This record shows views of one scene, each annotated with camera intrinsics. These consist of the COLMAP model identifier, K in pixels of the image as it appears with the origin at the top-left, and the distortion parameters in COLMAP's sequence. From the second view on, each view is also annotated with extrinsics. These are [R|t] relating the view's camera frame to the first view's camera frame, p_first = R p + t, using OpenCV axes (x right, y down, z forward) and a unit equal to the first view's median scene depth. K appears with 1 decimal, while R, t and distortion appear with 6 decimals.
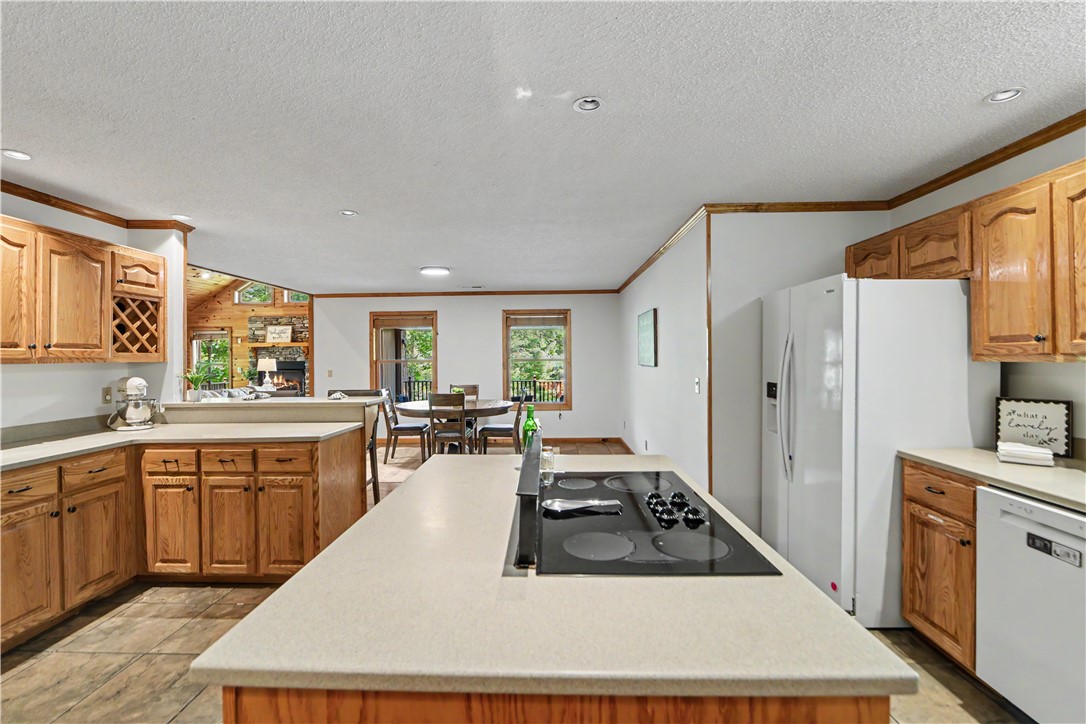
lens RADIAL K [[476.8, 0, 537.7], [0, 476.8, 356.2], [0, 0, 1]] dist [-0.009815, -0.002515]
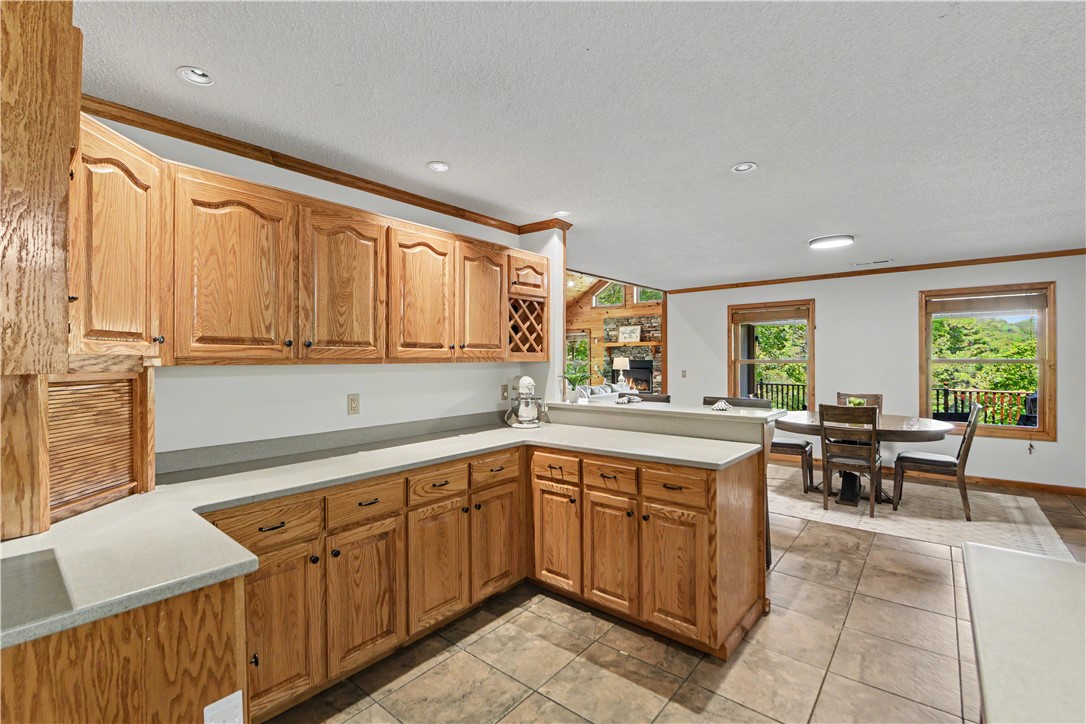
lens RADIAL K [[476.8, 0, 537.0], [0, 476.8, 358.7], [0, 0, 1]] dist [-0.009815, -0.002515]
pose [[0.782209, 0.005286, -0.622993, -0.213142], [-0.000626, 0.999970, 0.007699, -0.001710], [0.623015, -0.005633, 0.782189, 0.234428]]
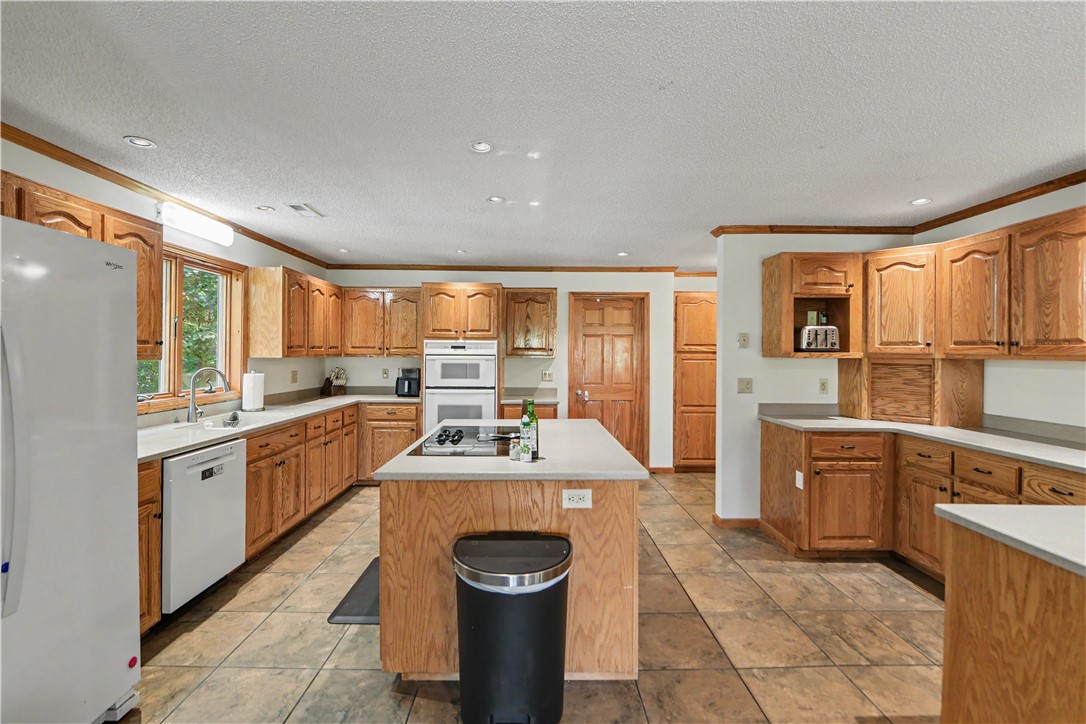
lens RADIAL K [[476.8, 0, 537.4], [0, 476.8, 354.9], [0, 0, 1]] dist [-0.009815, -0.002515]
pose [[-0.999265, 0.003357, -0.038199, 0.008001], [0.003143, 0.999979, 0.005653, -0.004438], [0.038217, 0.005529, -0.999254, 1.479548]]
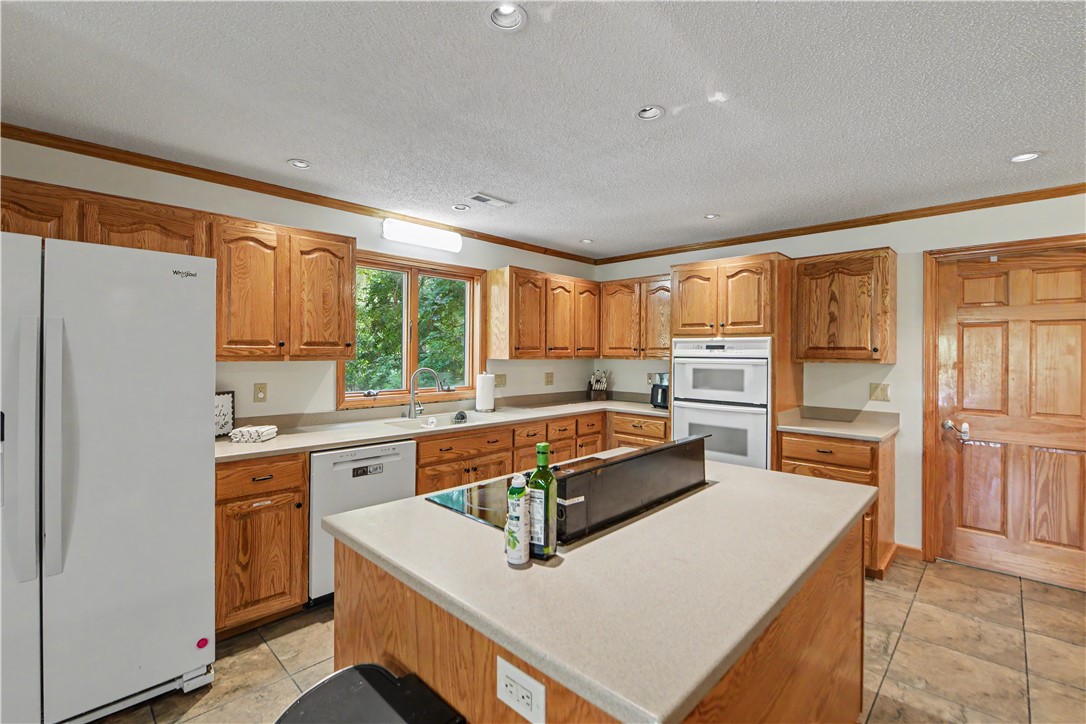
lens RADIAL K [[476.8, 0, 537.3], [0, 476.8, 354.2], [0, 0, 1]] dist [-0.009815, -0.002515]
pose [[-0.734006, 0.001453, 0.679142, -0.283411], [0.001131, 0.999999, -0.000918, -0.003656], [-0.679143, 0.000095, -0.734006, 1.005627]]
